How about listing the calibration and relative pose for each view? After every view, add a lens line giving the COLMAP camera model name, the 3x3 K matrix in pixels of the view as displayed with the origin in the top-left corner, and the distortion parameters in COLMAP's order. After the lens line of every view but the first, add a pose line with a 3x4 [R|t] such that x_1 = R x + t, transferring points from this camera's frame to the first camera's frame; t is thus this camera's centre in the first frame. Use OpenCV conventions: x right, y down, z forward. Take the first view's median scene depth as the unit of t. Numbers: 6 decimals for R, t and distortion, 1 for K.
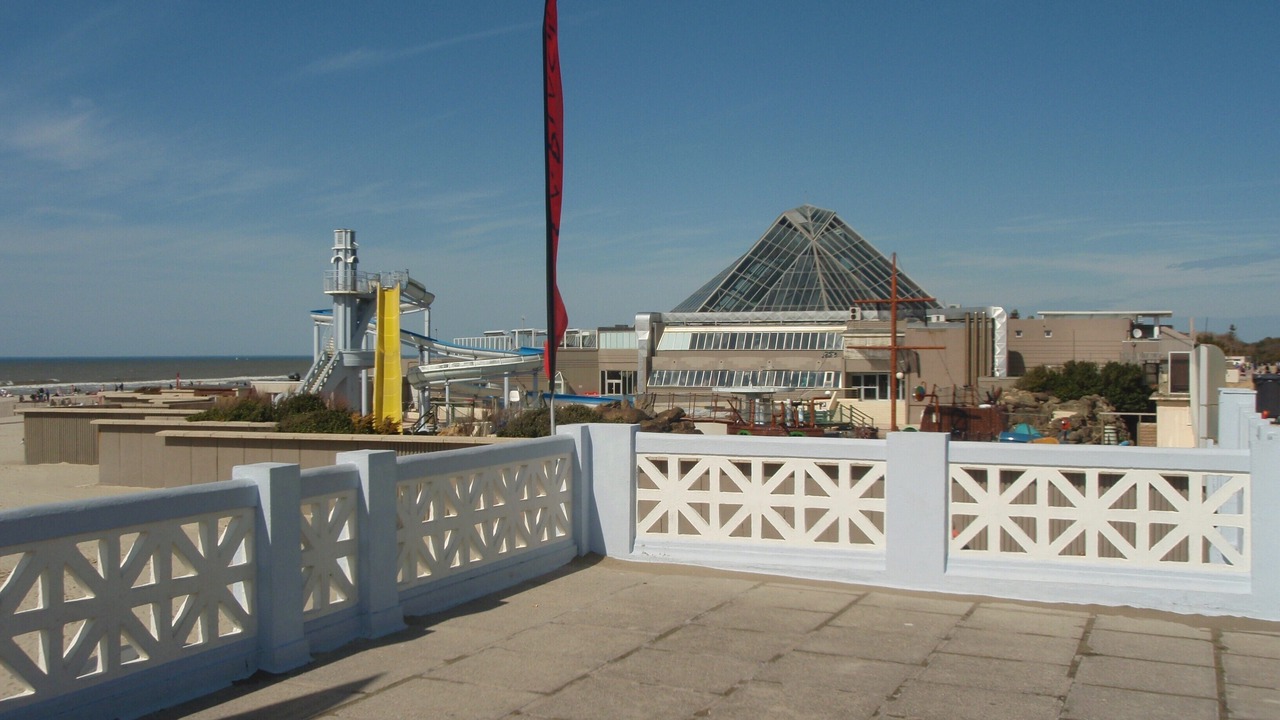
lens RADIAL K [[1407.5, 0, 640.0], [0, 1407.5, 360.0], [0, 0, 1]] dist [-0.006547, -0.004343]
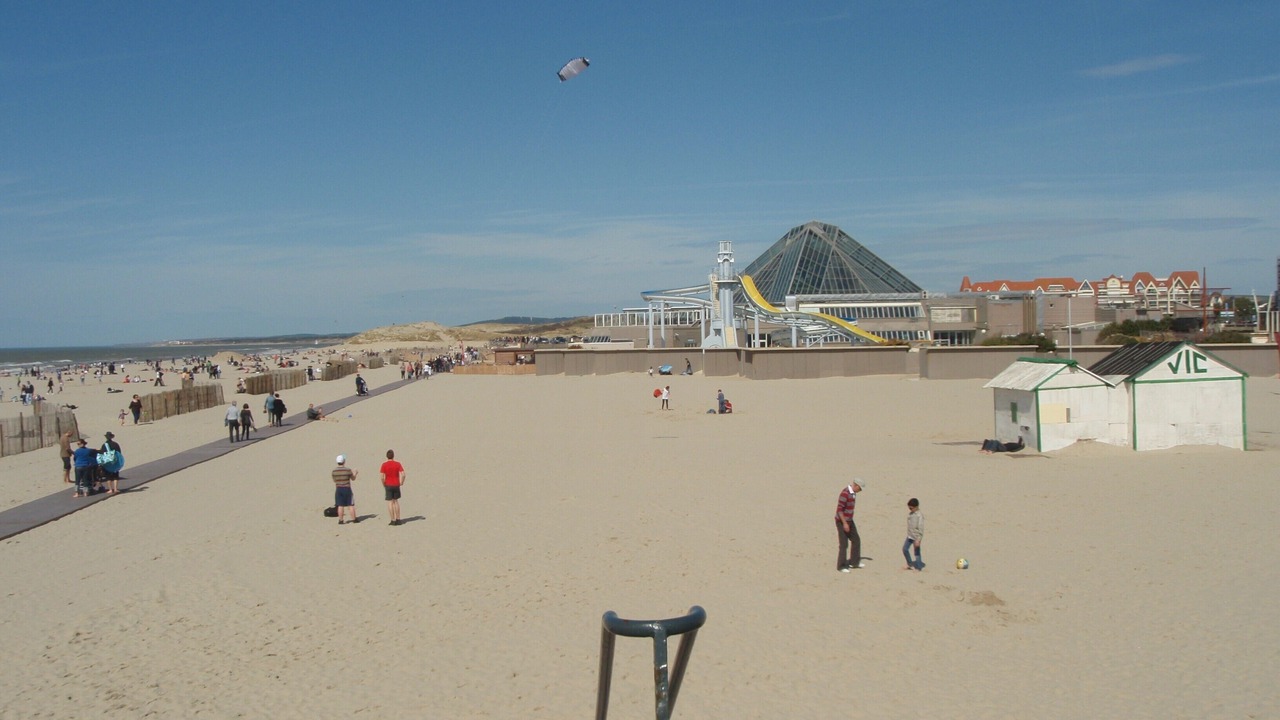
lens RADIAL K [[1407.5, 0, 640.0], [0, 1407.5, 360.0], [0, 0, 1]] dist [-0.006547, -0.004343]
pose [[0.916739, -0.021351, 0.398917, -0.747163], [0.017024, 0.999752, 0.014388, 0.012270], [-0.399125, -0.006399, 0.916874, -0.320319]]
